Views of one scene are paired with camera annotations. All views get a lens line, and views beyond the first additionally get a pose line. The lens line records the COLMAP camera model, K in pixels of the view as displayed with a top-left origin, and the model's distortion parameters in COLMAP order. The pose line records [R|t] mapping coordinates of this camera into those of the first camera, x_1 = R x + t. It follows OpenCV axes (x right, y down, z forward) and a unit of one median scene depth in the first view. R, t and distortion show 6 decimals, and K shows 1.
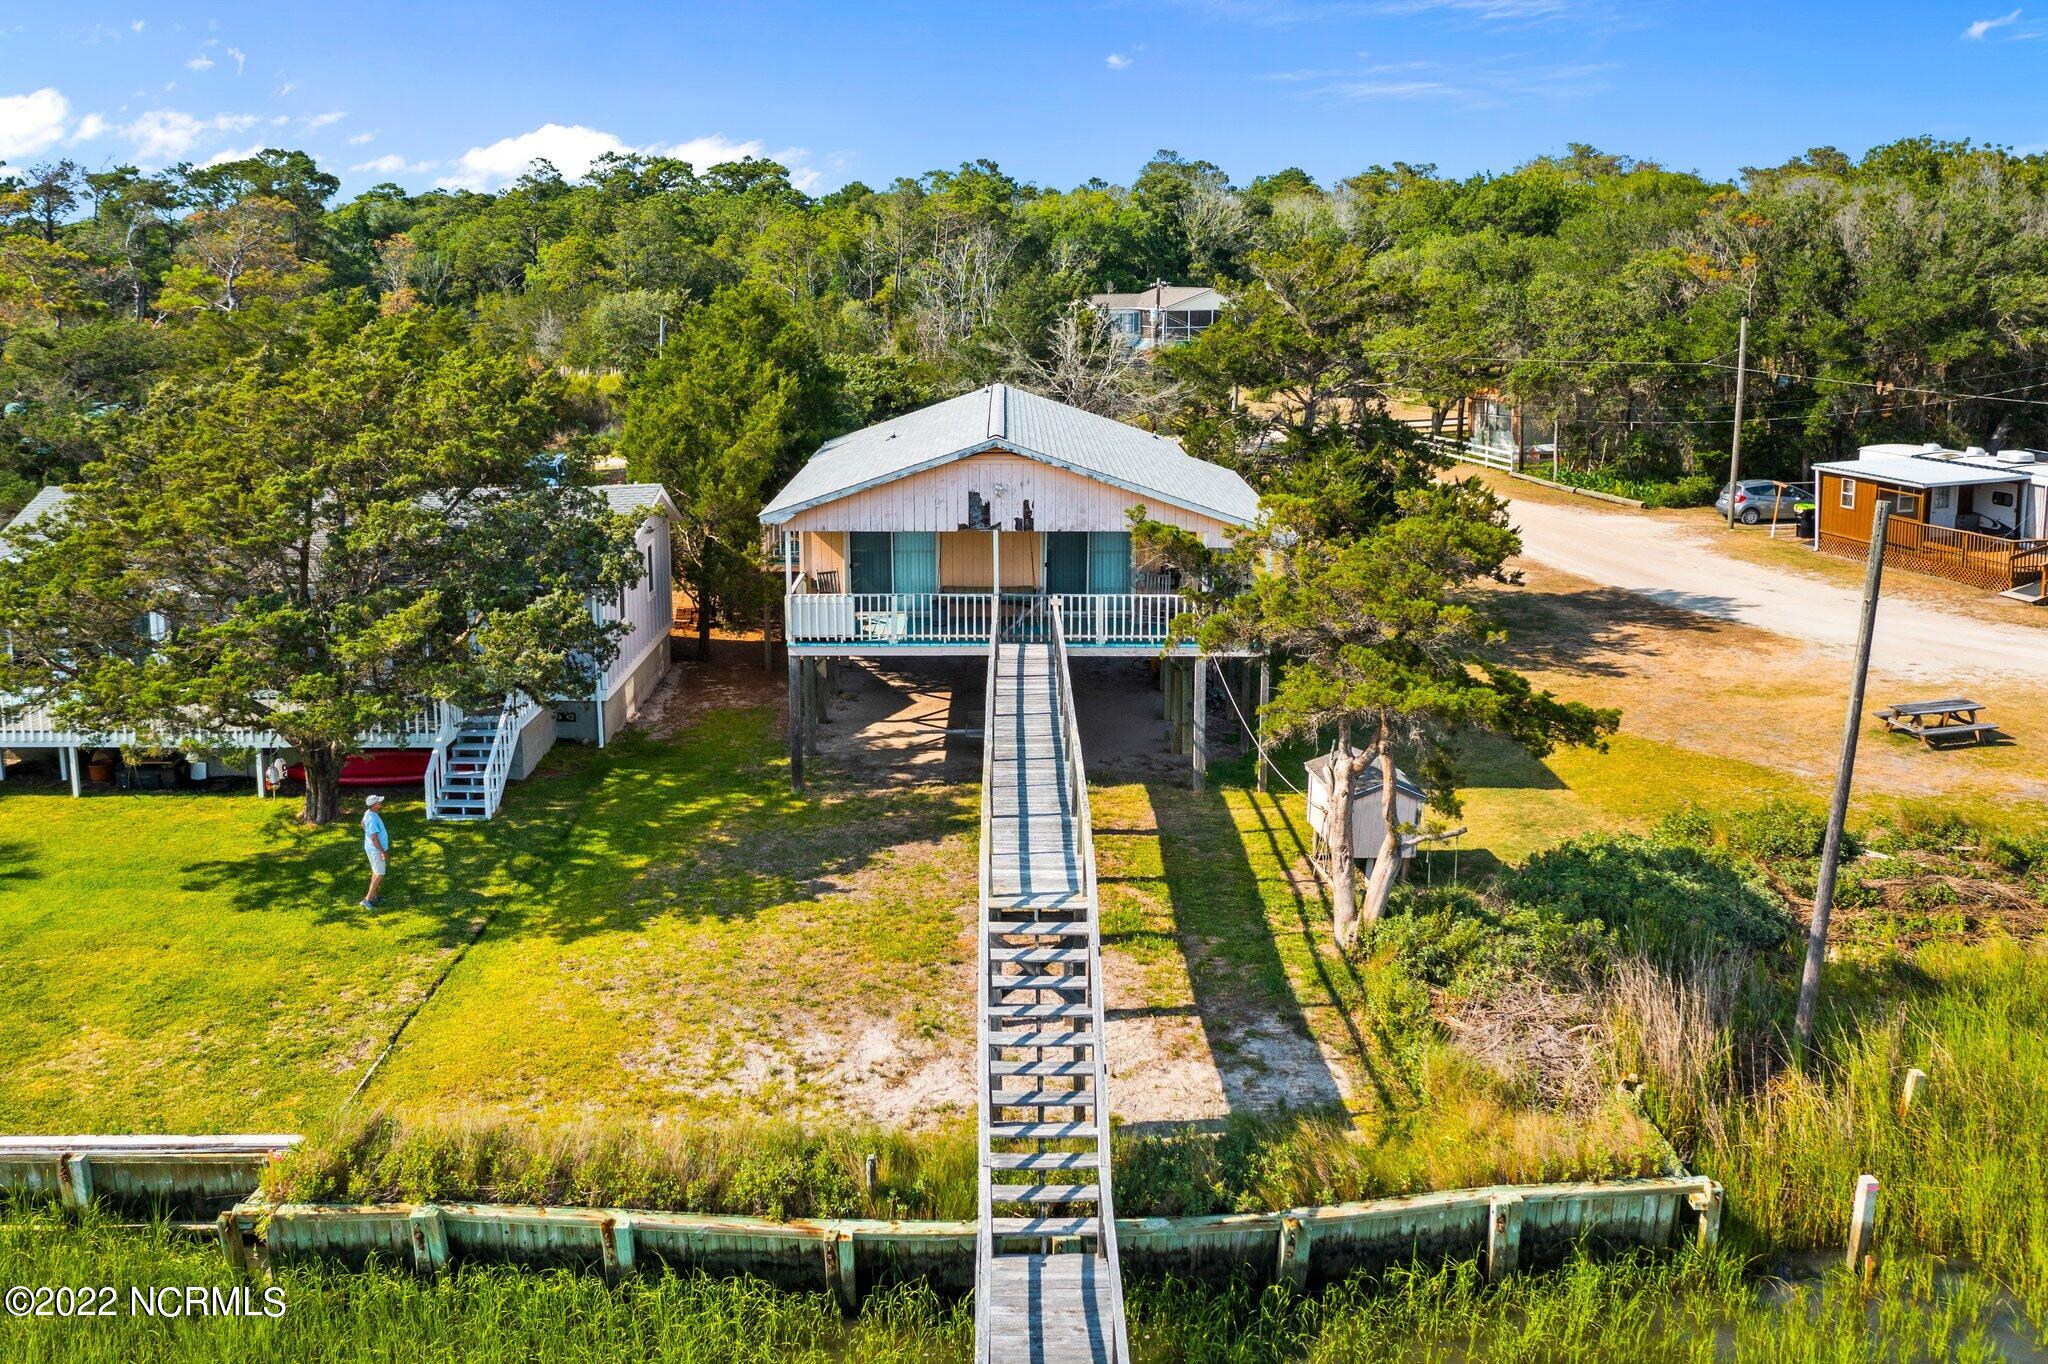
lens RADIAL K [[1684.3, 0, 1025.9], [0, 1684.3, 545.9], [0, 0, 1]] dist [-0.014092, 0.000509]
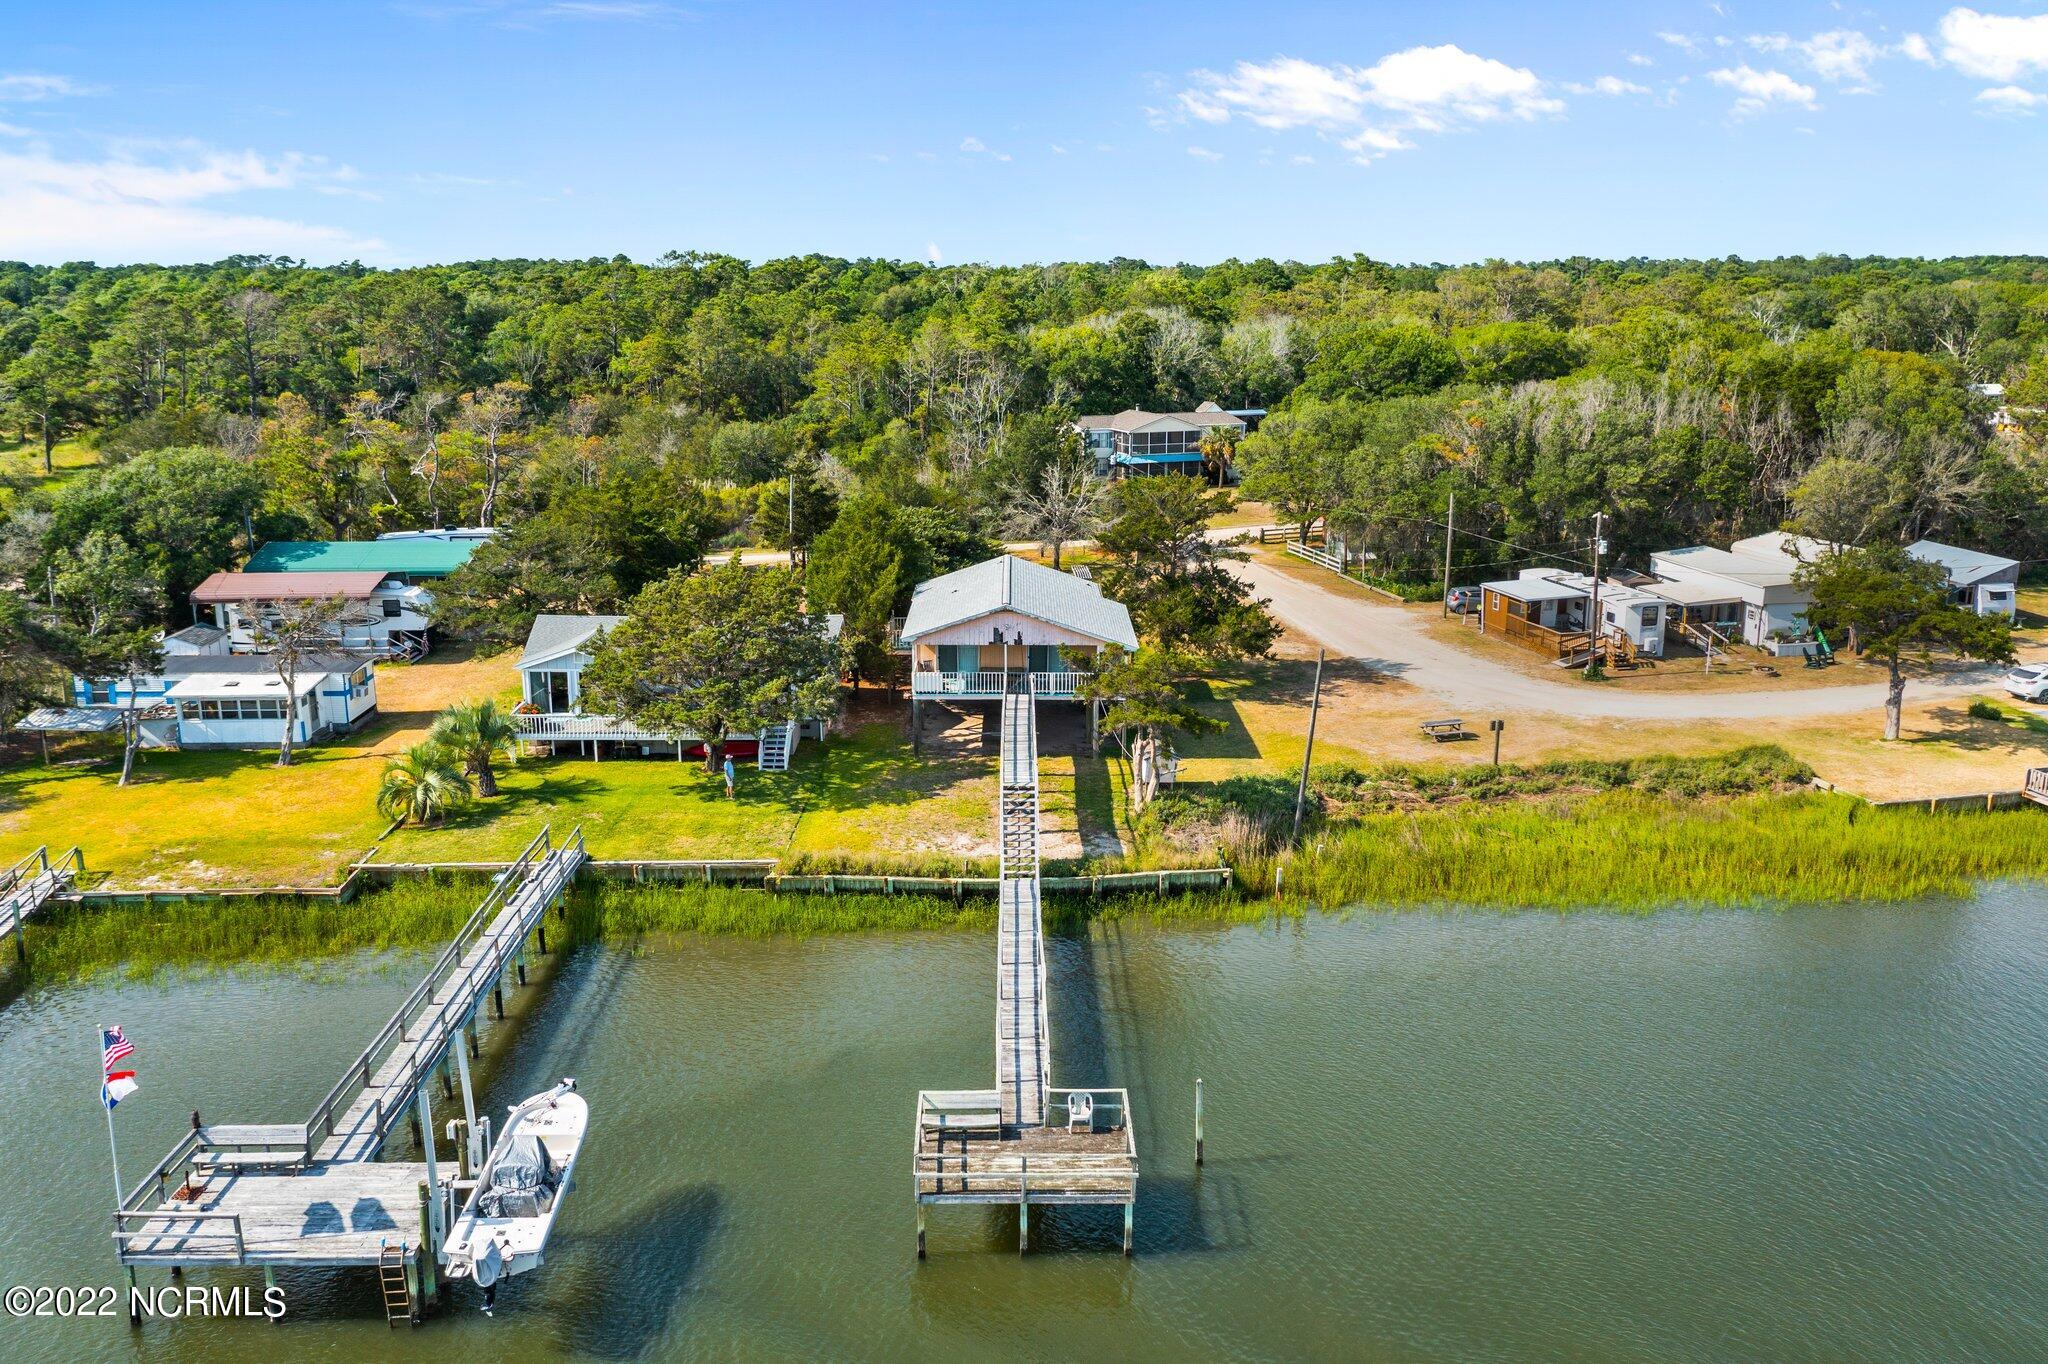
lens RADIAL K [[1638.0, 0, 1089.2], [0, 1638.0, 679.8], [0, 0, 1]] dist [-0.005093, -0.004616]
pose [[0.999462, 0.000946, 0.032780, 0.023071], [-0.003106, 0.997821, 0.065907, -0.109533], [-0.032646, -0.065973, 0.997287, -1.232325]]
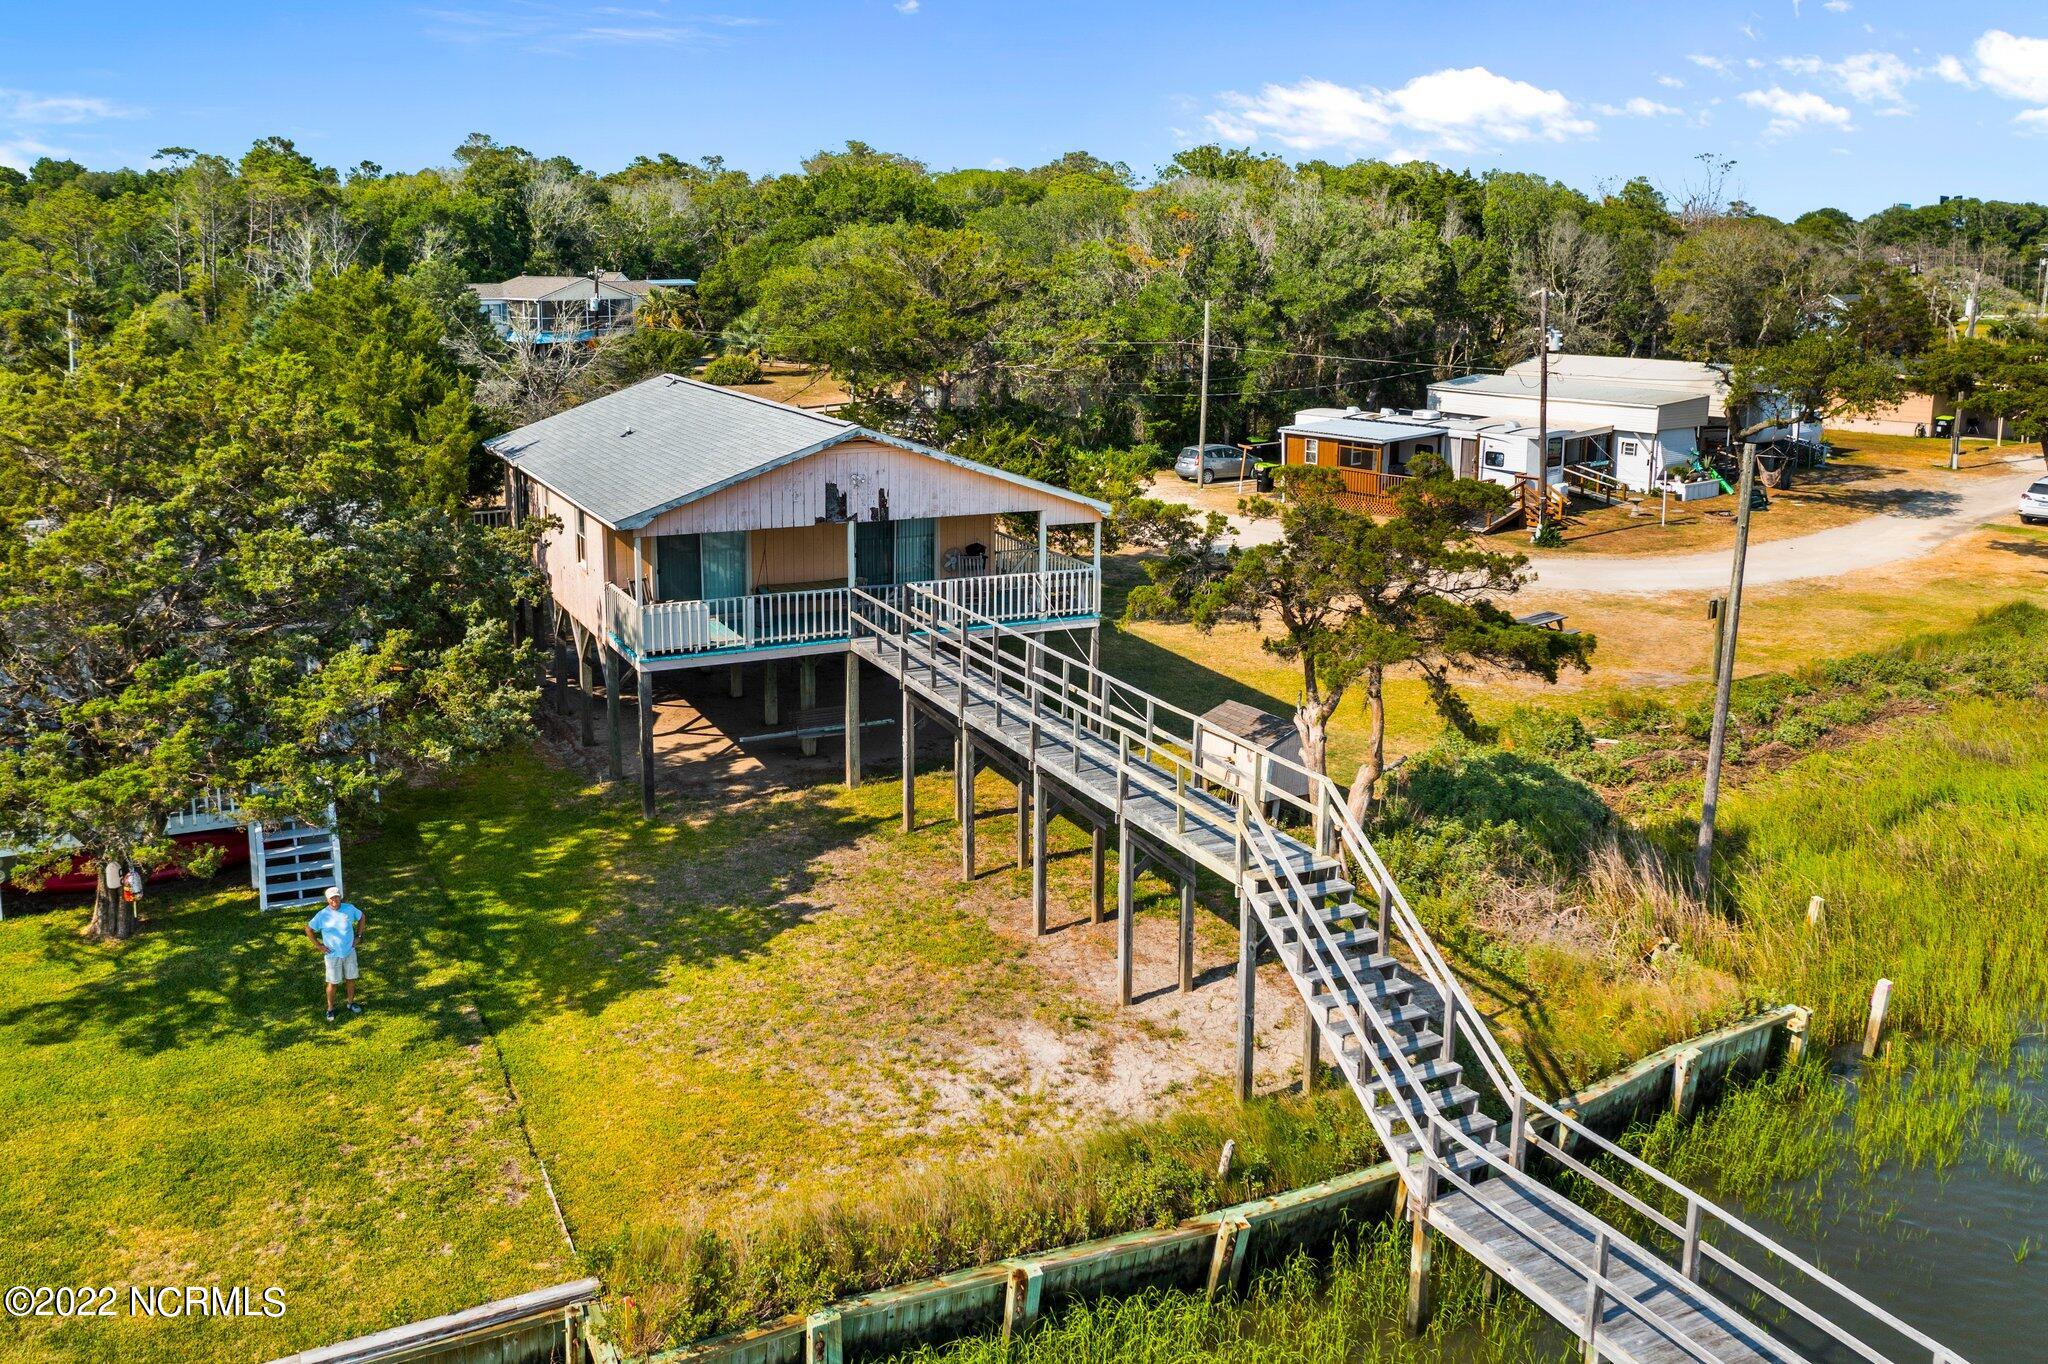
lens RADIAL K [[1645.2, 0, 1013.6], [0, 1645.2, 583.6], [0, 0, 1]] dist [-0.017229, 0.000954]
pose [[0.899201, -0.079766, 0.430204, -0.350698], [0.066291, 0.996728, 0.046247, -0.011609], [-0.432485, -0.013066, 0.901546, 0.107617]]
